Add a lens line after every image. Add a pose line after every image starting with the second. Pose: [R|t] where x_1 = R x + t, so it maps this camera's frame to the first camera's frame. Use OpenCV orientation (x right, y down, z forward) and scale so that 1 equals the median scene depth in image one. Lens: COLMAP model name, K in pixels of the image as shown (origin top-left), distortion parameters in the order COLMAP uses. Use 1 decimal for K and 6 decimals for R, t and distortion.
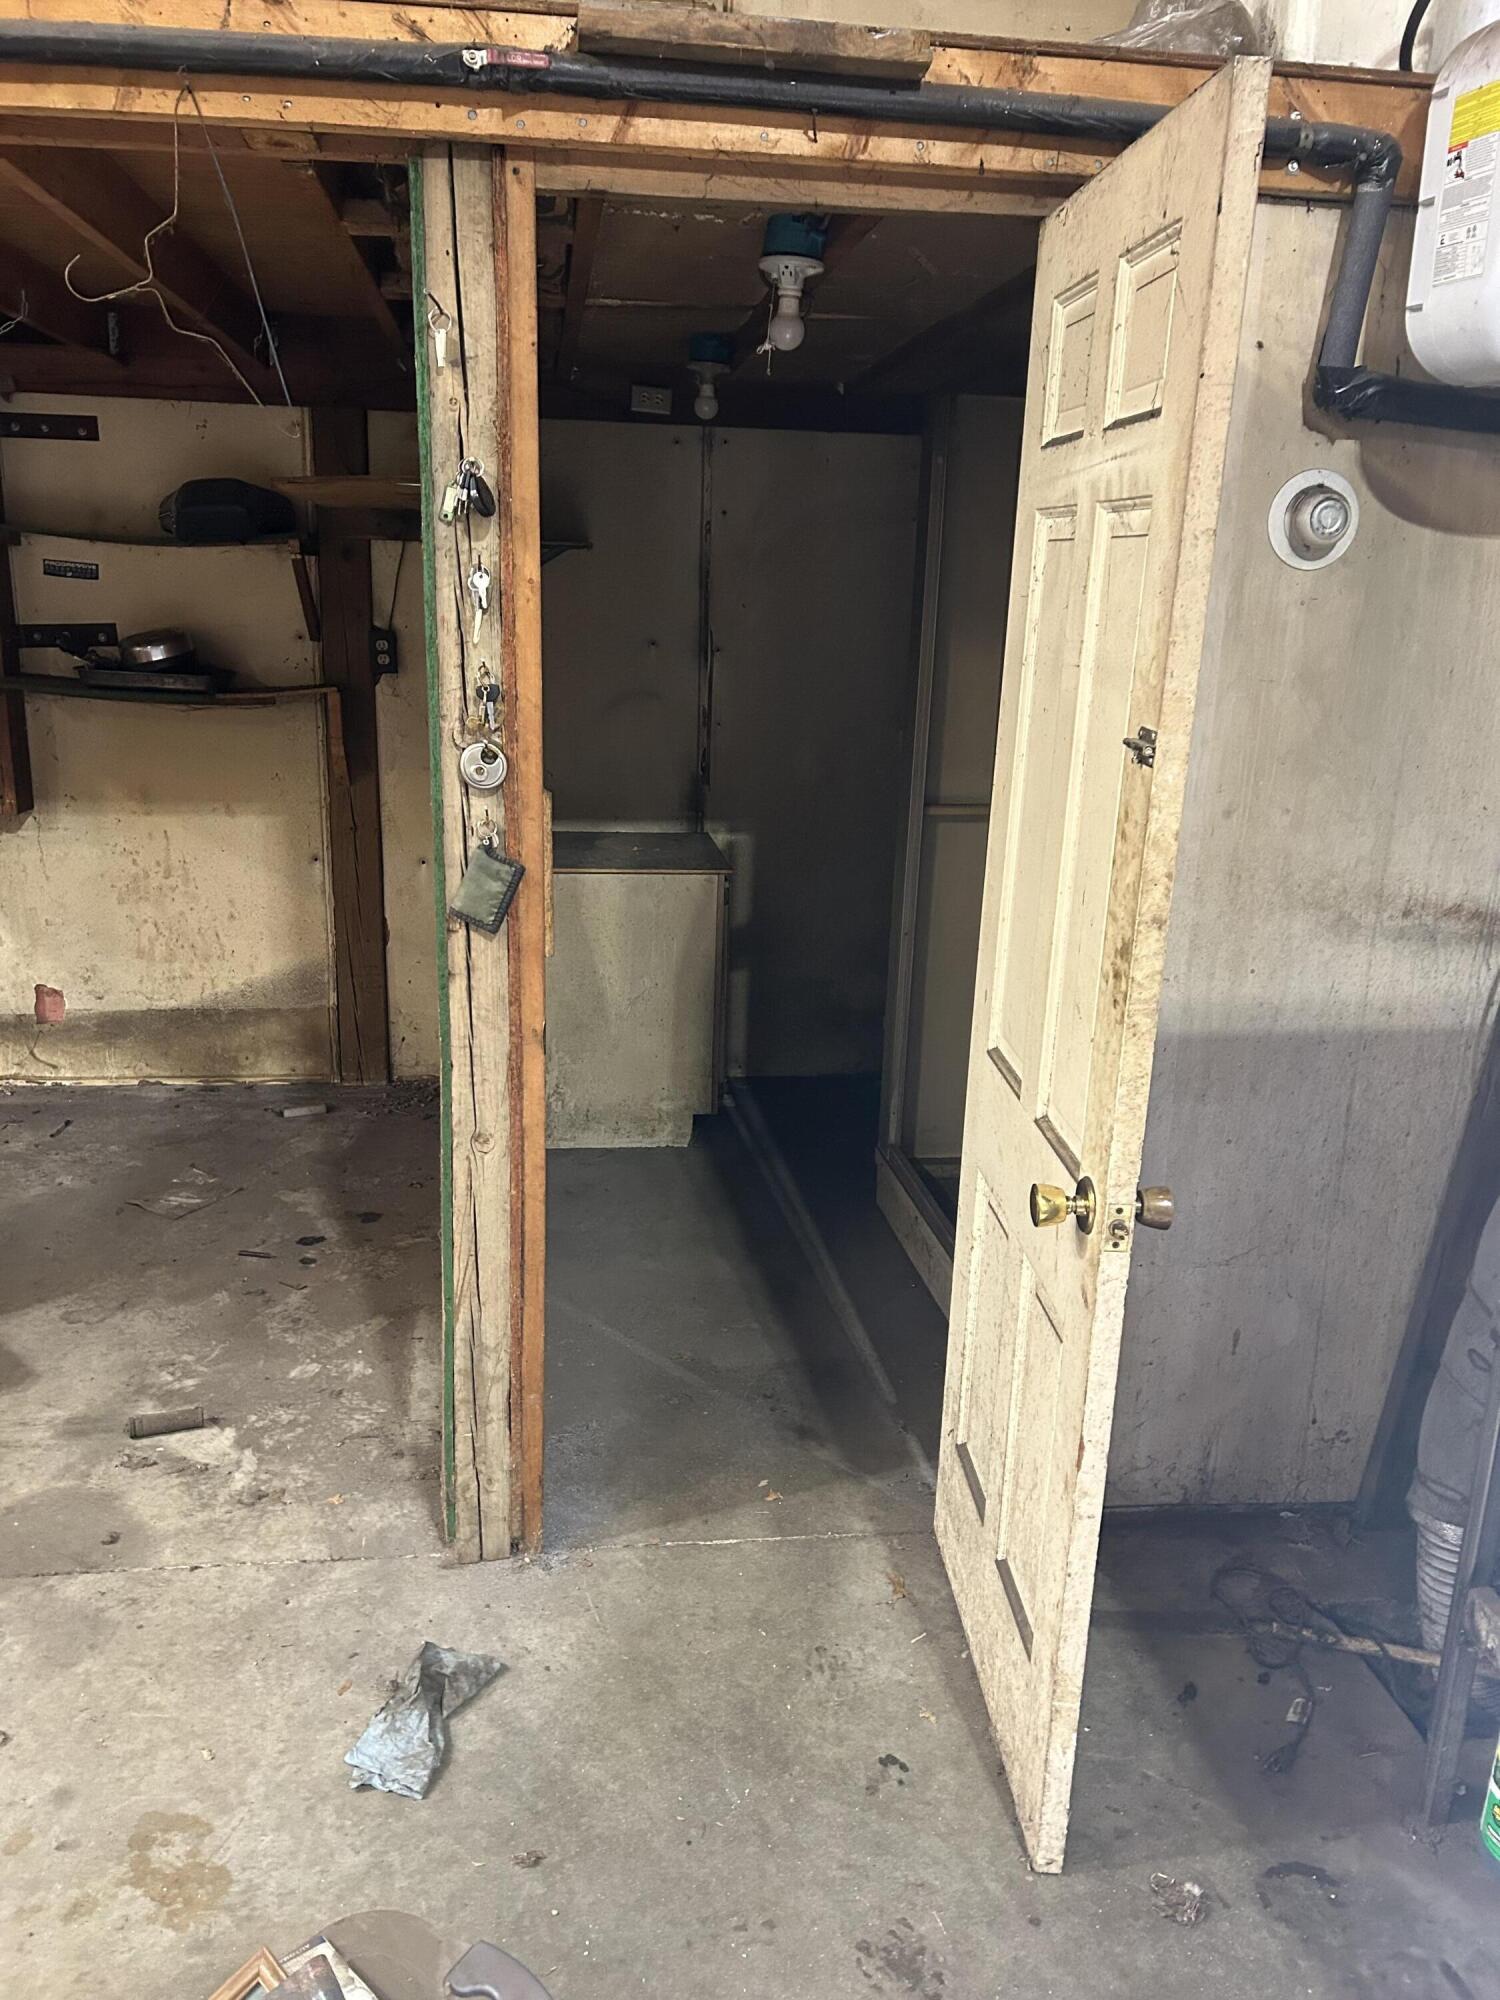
lens RADIAL K [[1496.5, 0, 735.4], [0, 1496.5, 1002.7], [0, 0, 1]] dist [0.054193, -0.064451]
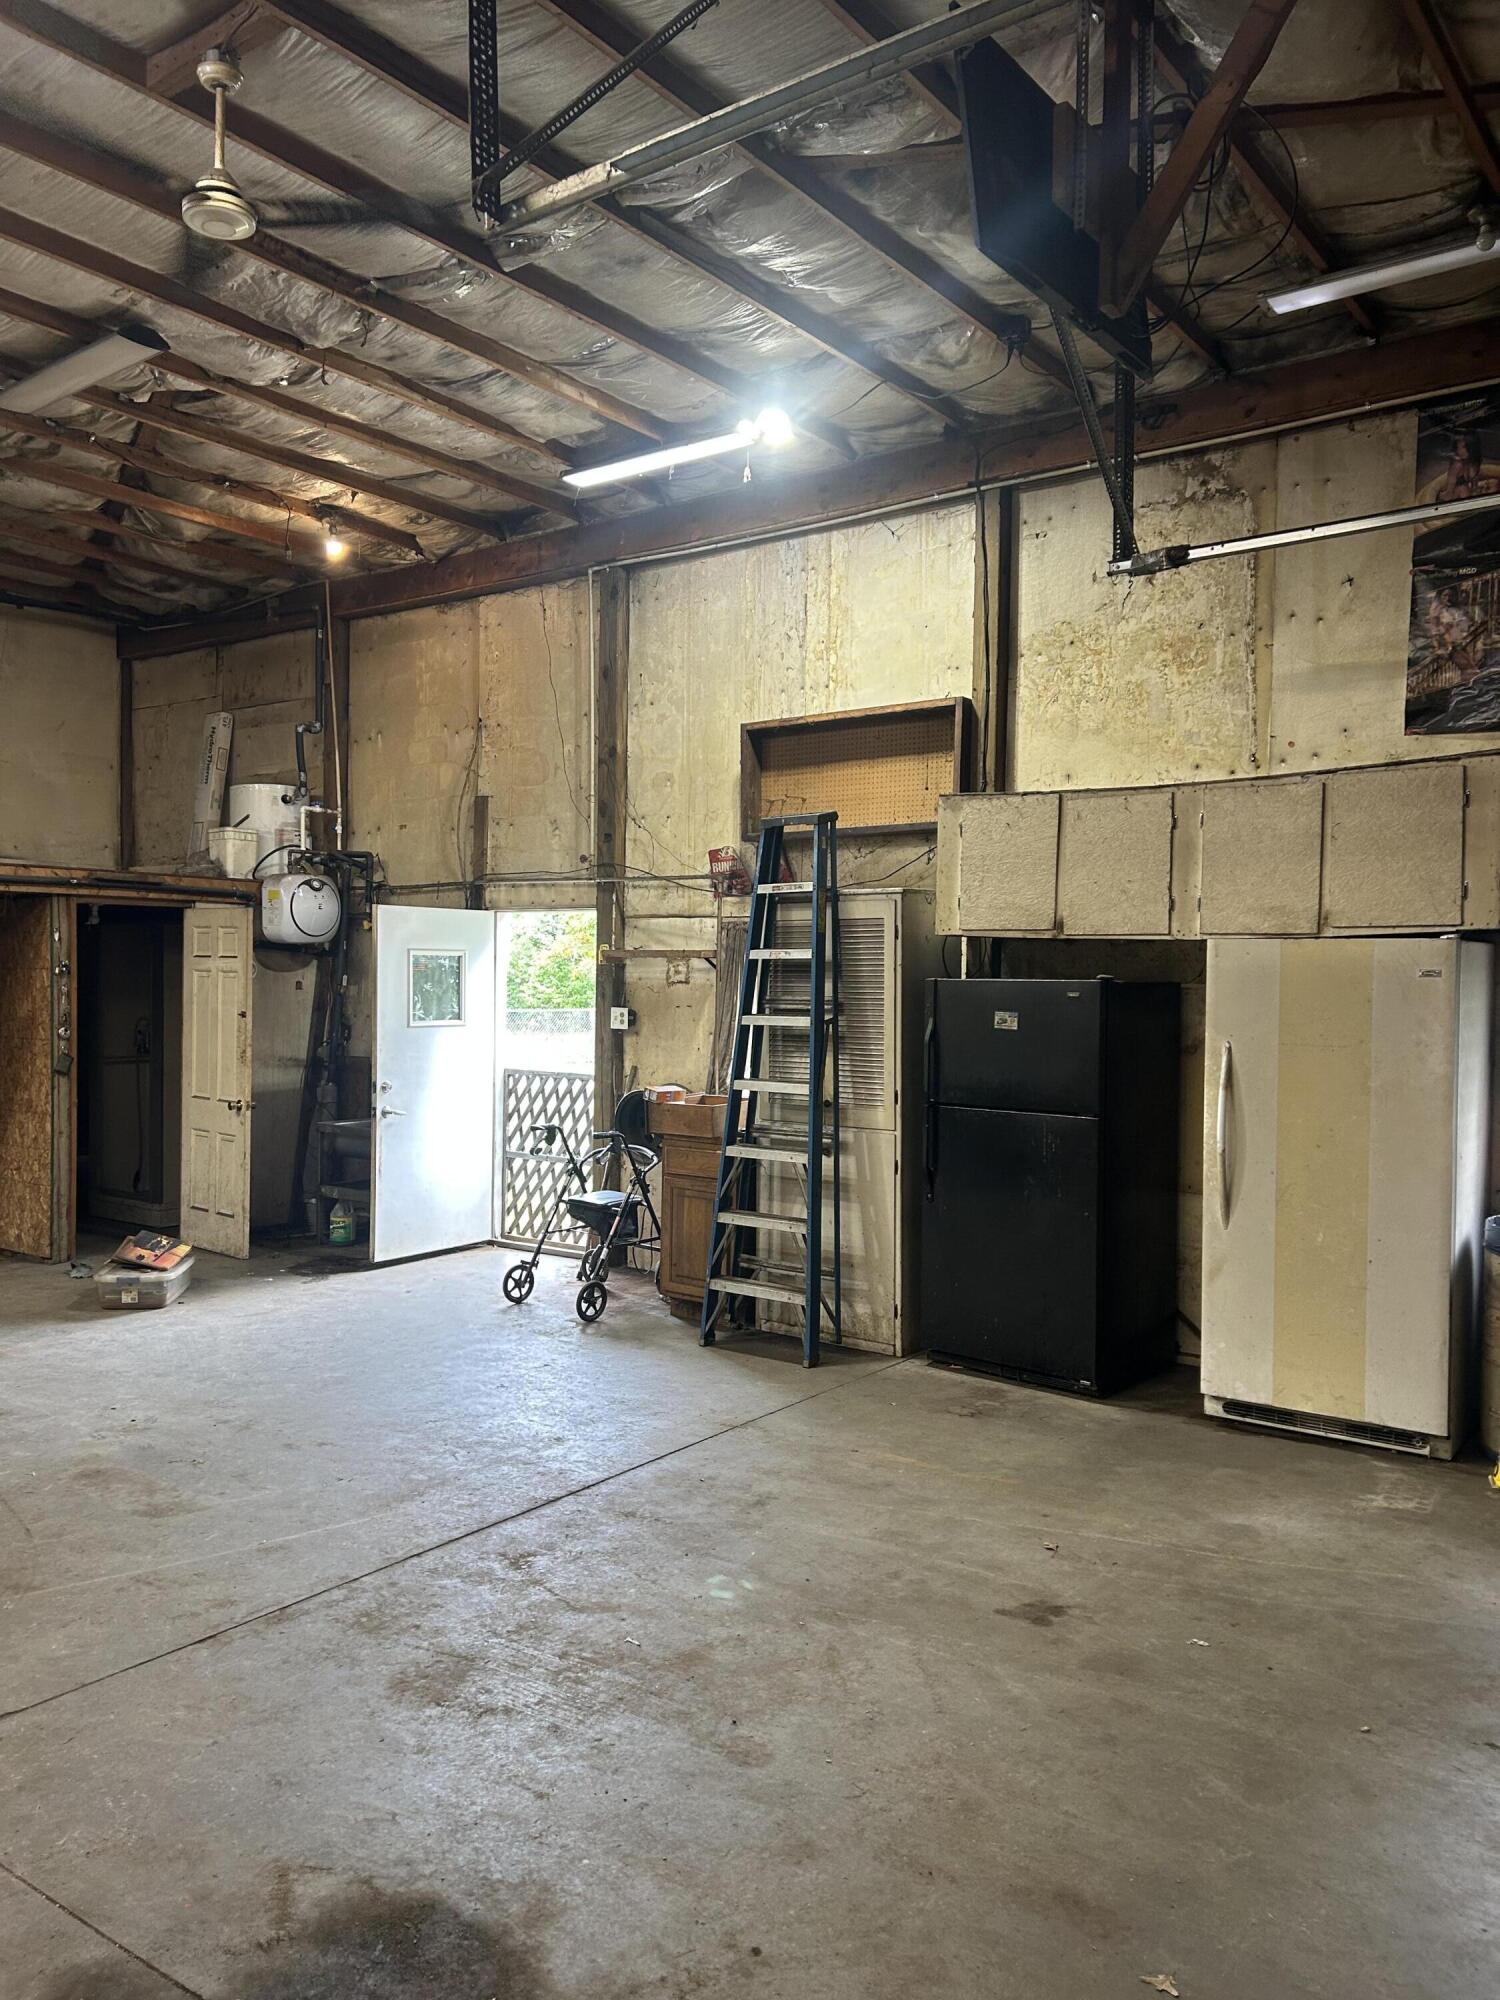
lens RADIAL K [[1496.5, 0, 745.1], [0, 1496.5, 1004.9], [0, 0, 1]] dist [0.054193, -0.064451]
pose [[0.696146, -0.036740, 0.716959, -1.922442], [0.206930, 0.966572, -0.151392, 0.811718], [-0.687430, 0.253751, 0.680478, -3.231973]]
